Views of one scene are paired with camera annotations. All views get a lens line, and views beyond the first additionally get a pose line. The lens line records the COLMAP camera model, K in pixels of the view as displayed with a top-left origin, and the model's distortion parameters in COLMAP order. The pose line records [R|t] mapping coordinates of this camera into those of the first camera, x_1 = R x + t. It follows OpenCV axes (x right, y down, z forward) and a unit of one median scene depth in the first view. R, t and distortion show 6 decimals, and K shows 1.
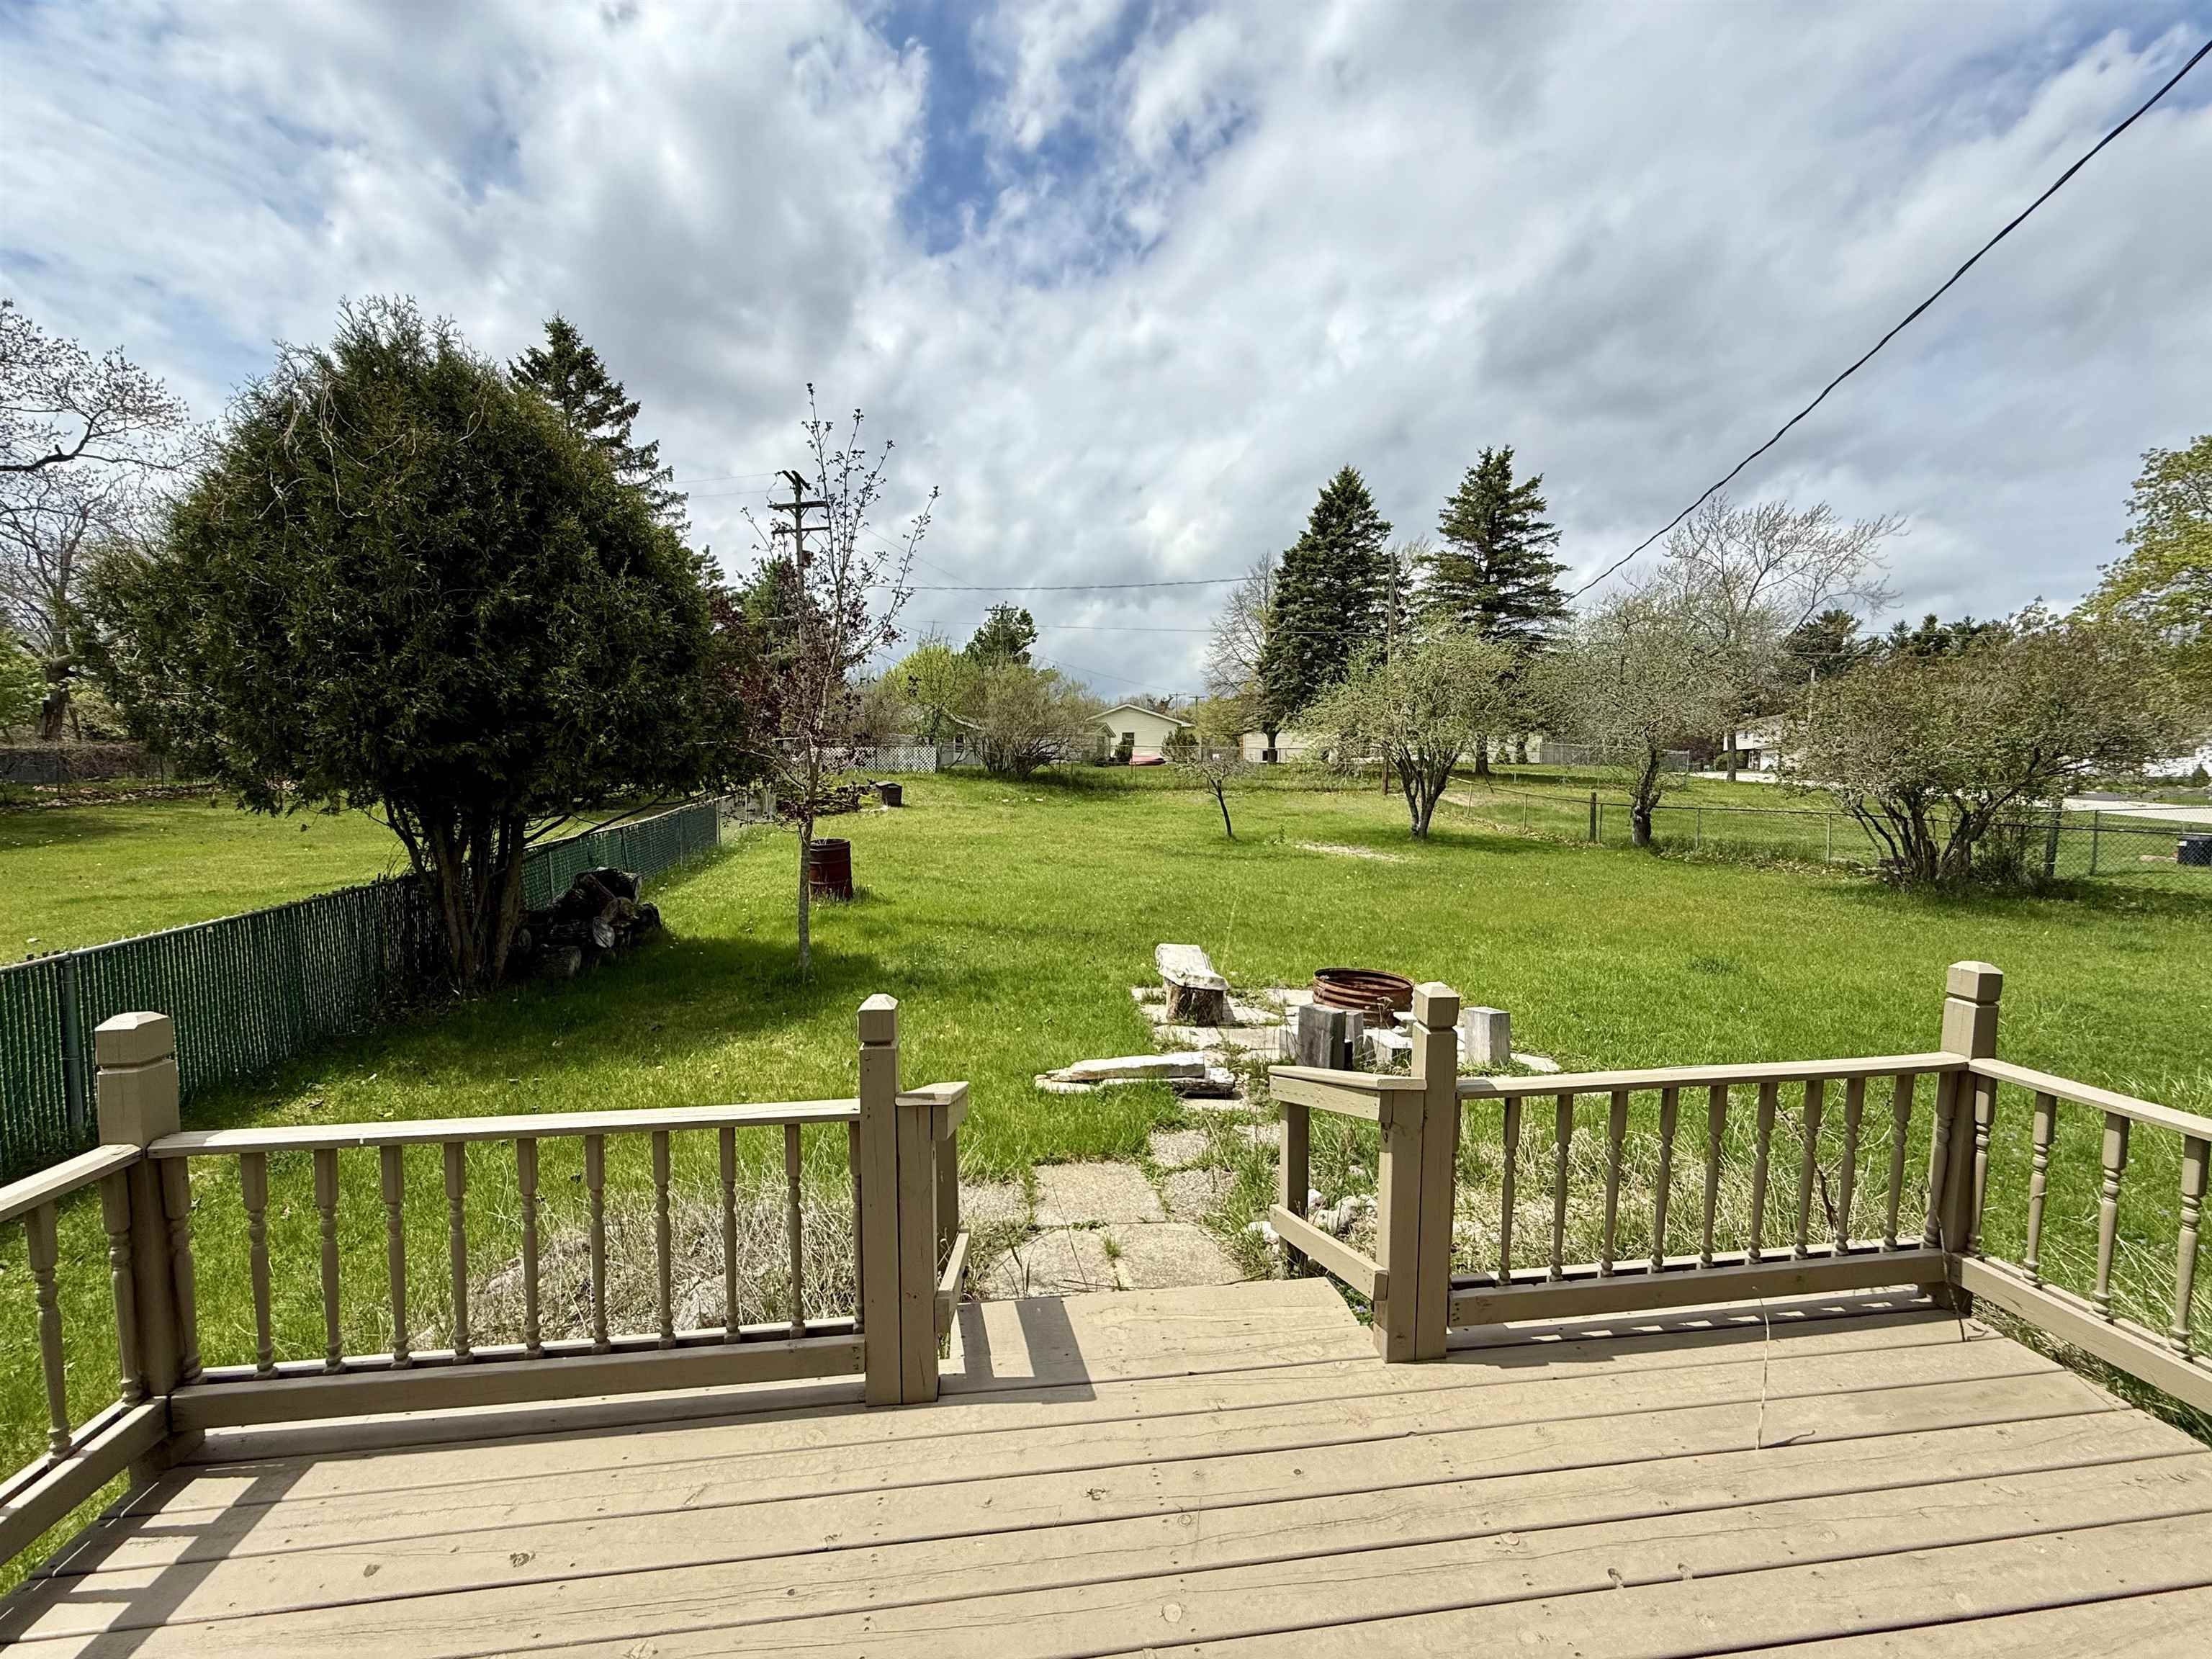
lens RADIAL K [[882.6, 0, 1104.2], [0, 882.6, 822.2], [0, 0, 1]] dist [-0.001080, 0.001182]
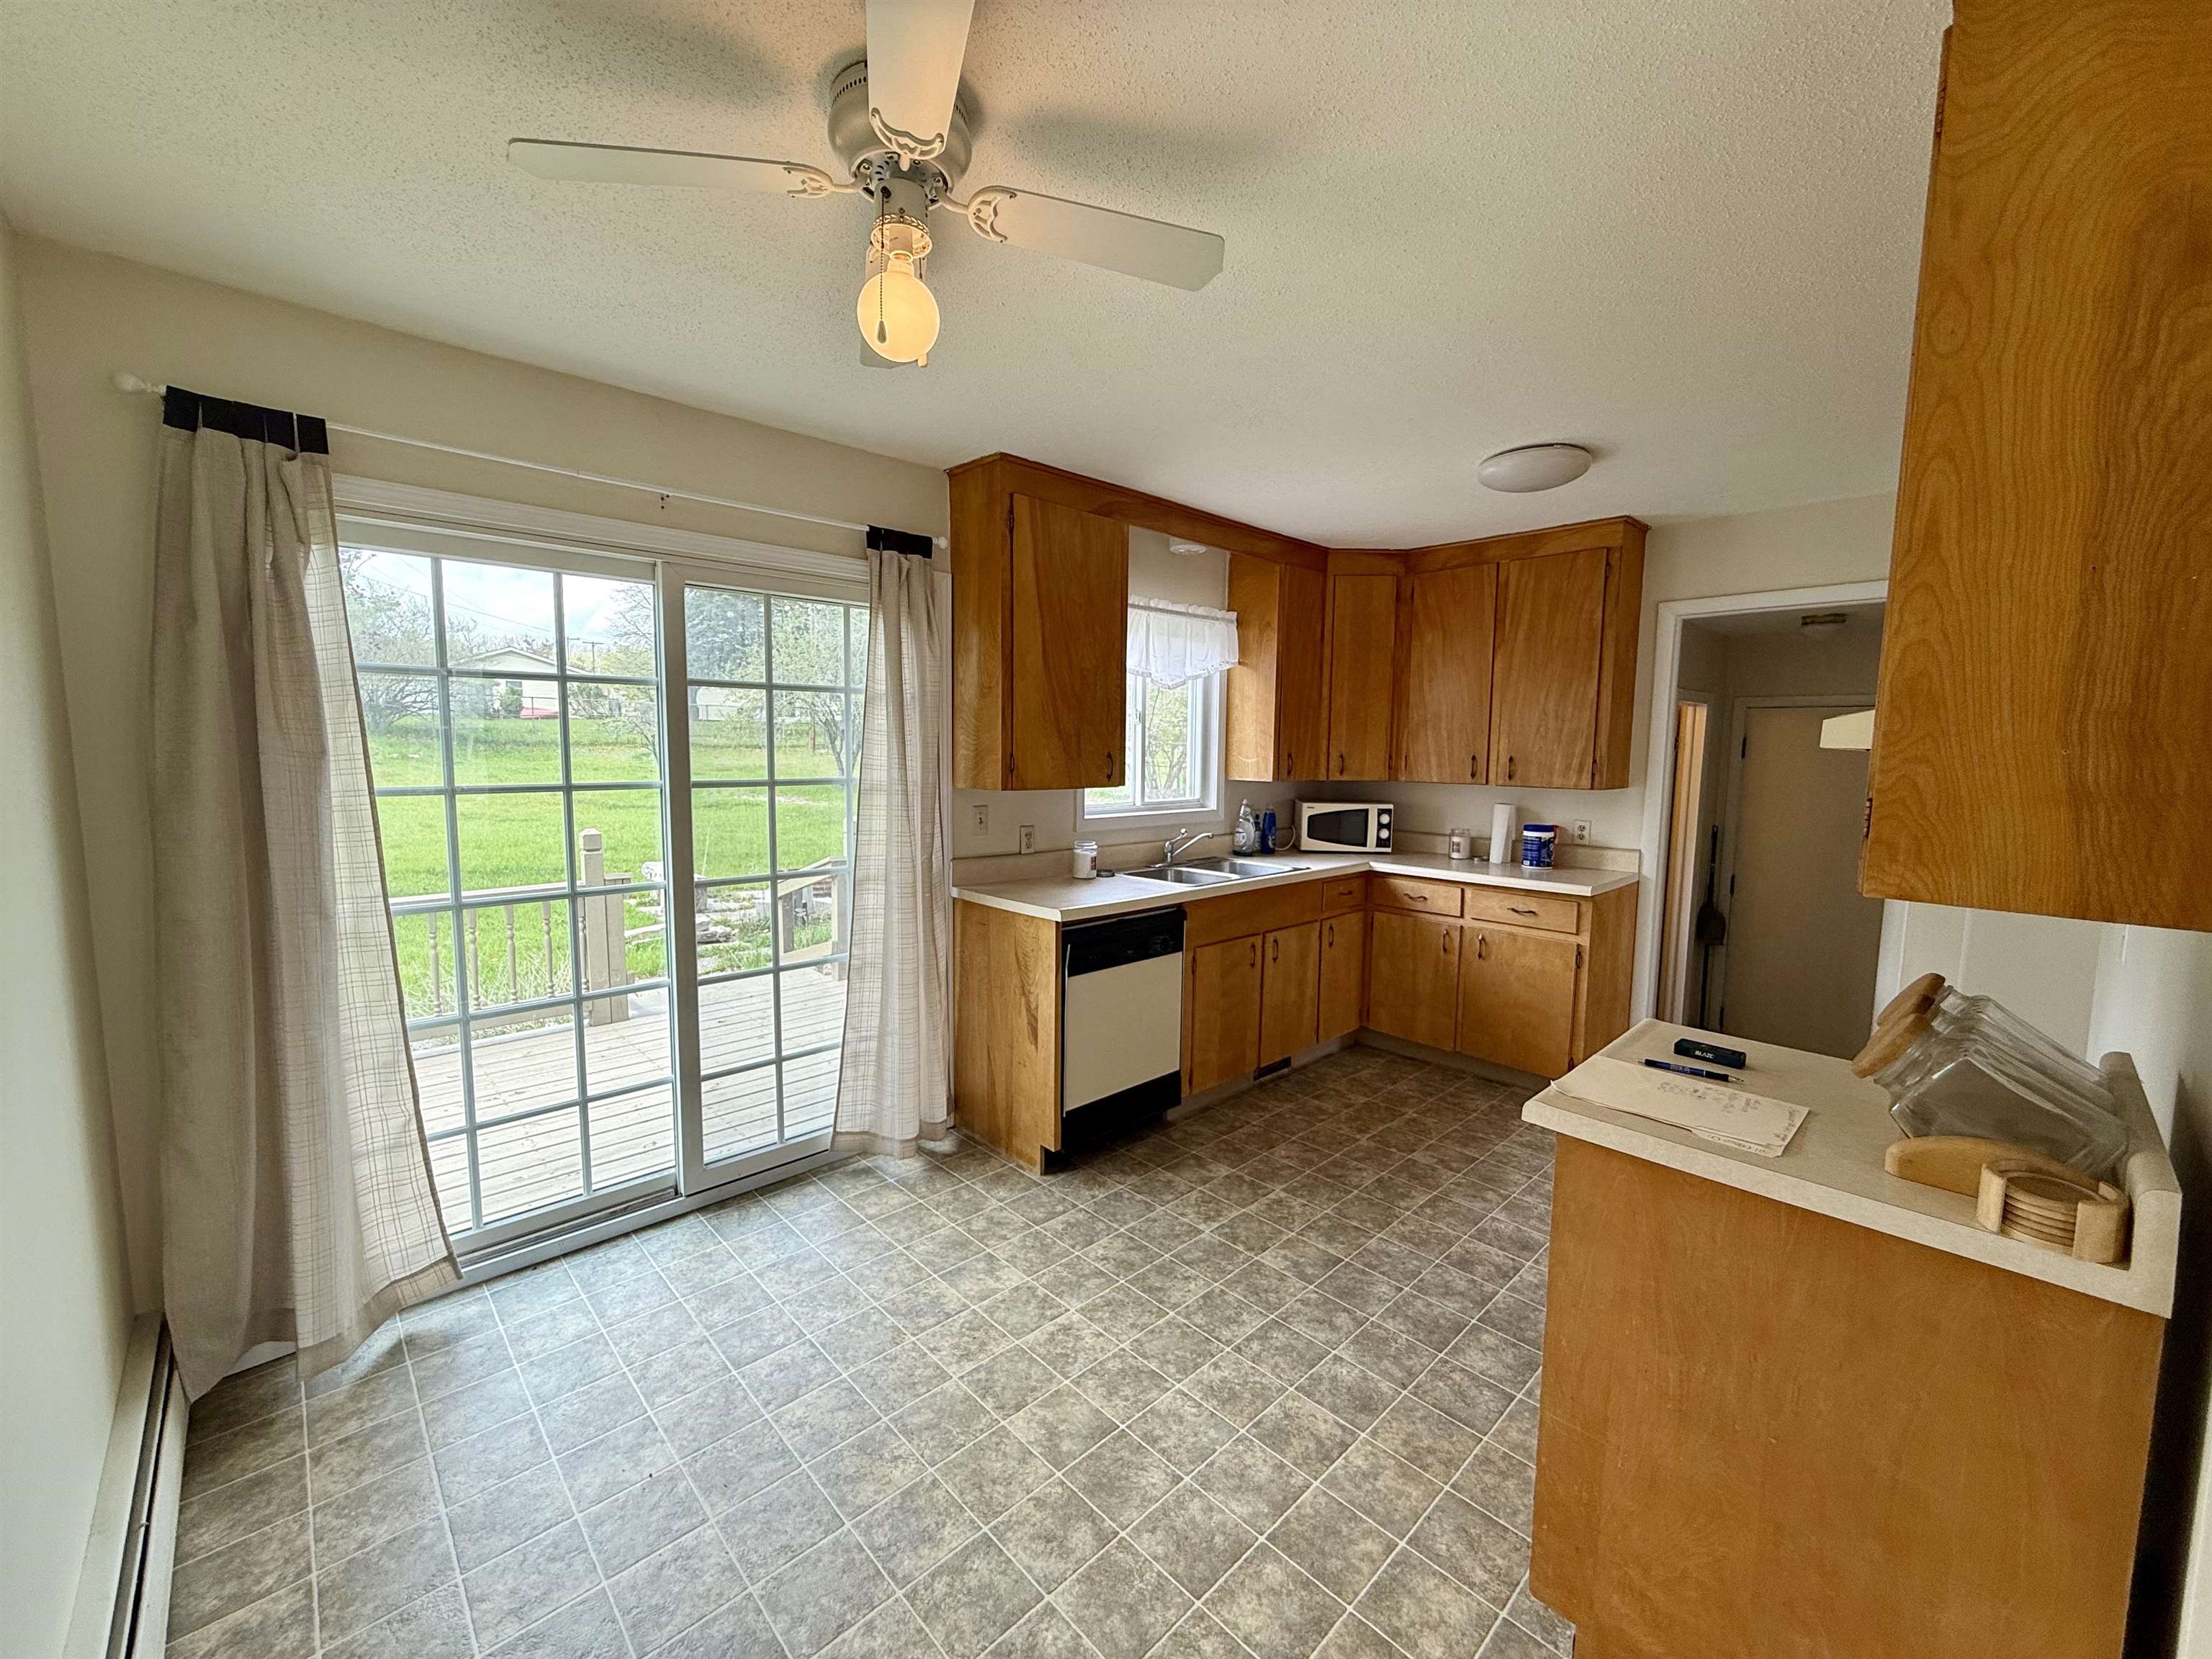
lens RADIAL K [[882.6, 0, 1097.8], [0, 882.6, 829.8], [0, 0, 1]] dist [-0.001080, 0.001182]
pose [[0.811931, -0.046635, 0.581887, -0.114027], [0.016331, 0.998228, 0.057215, 0.027217], [-0.583525, -0.036952, 0.811254, -0.305837]]
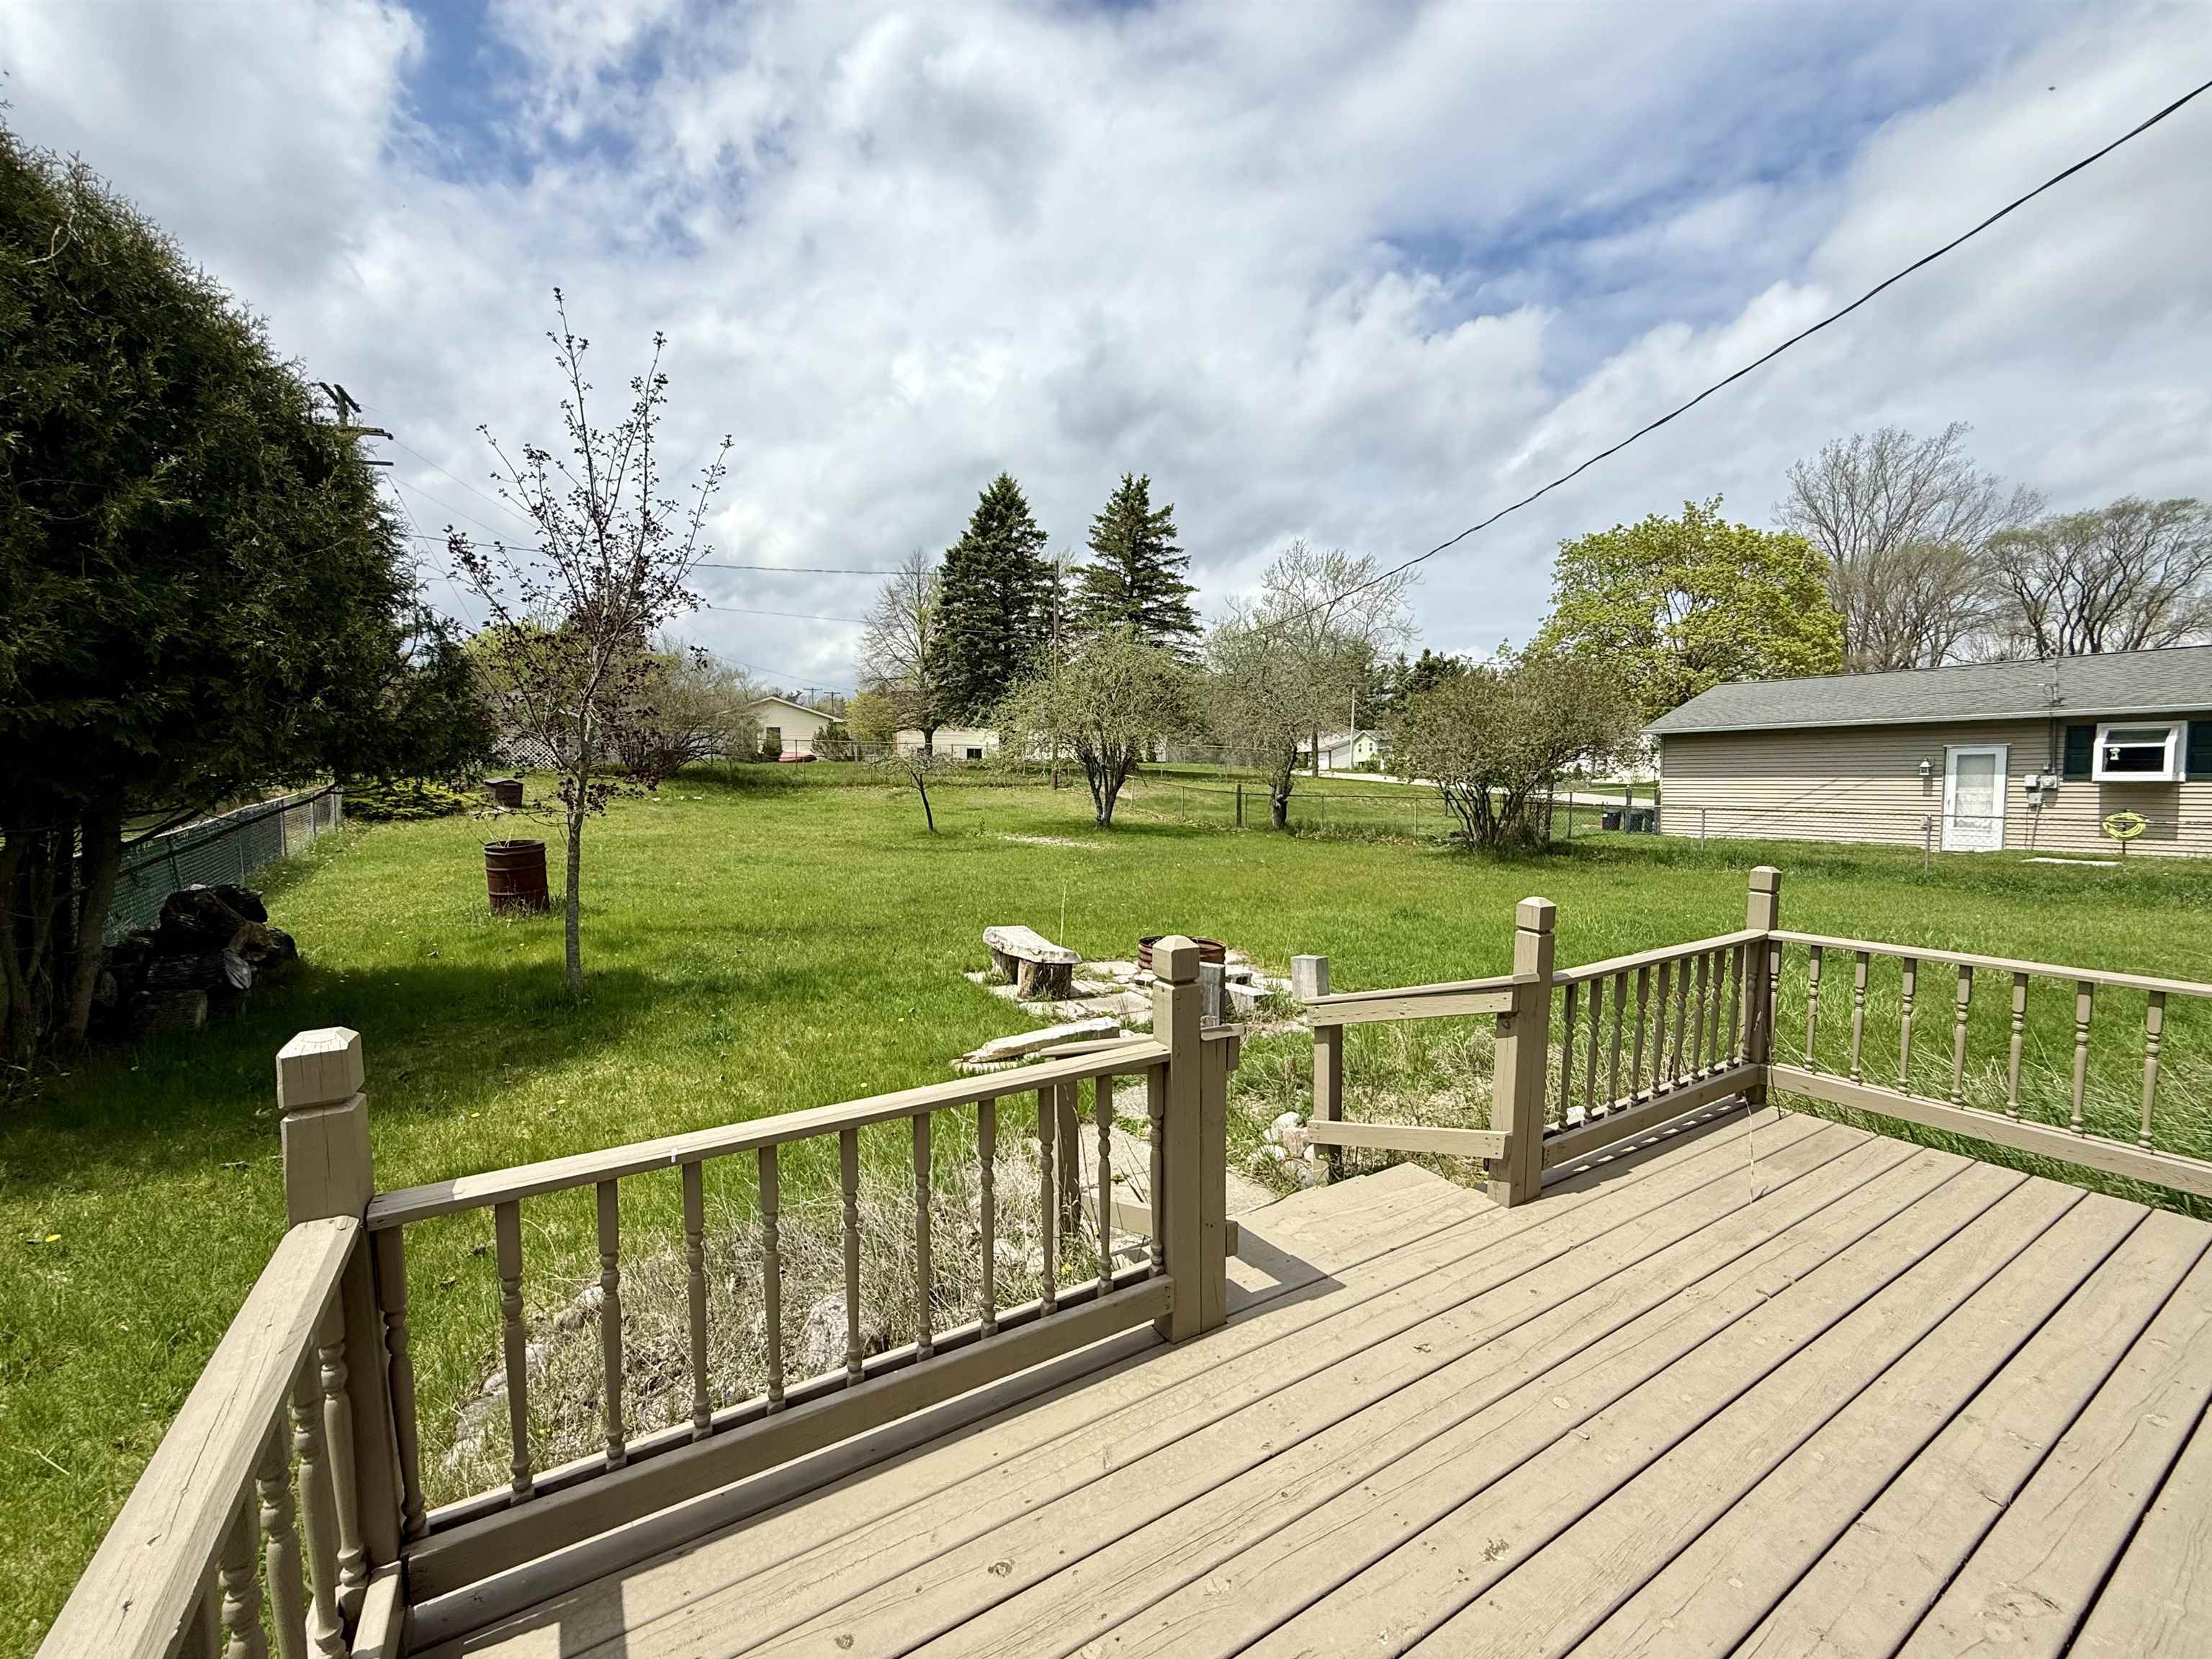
lens RADIAL K [[882.6, 0, 1105.4], [0, 882.6, 820.5], [0, 0, 1]] dist [-0.001080, 0.001182]
pose [[0.914904, -0.023371, 0.402995, -0.177234], [0.024094, 0.999704, 0.003275, 0.014123], [-0.402953, 0.006714, 0.915196, 0.025262]]
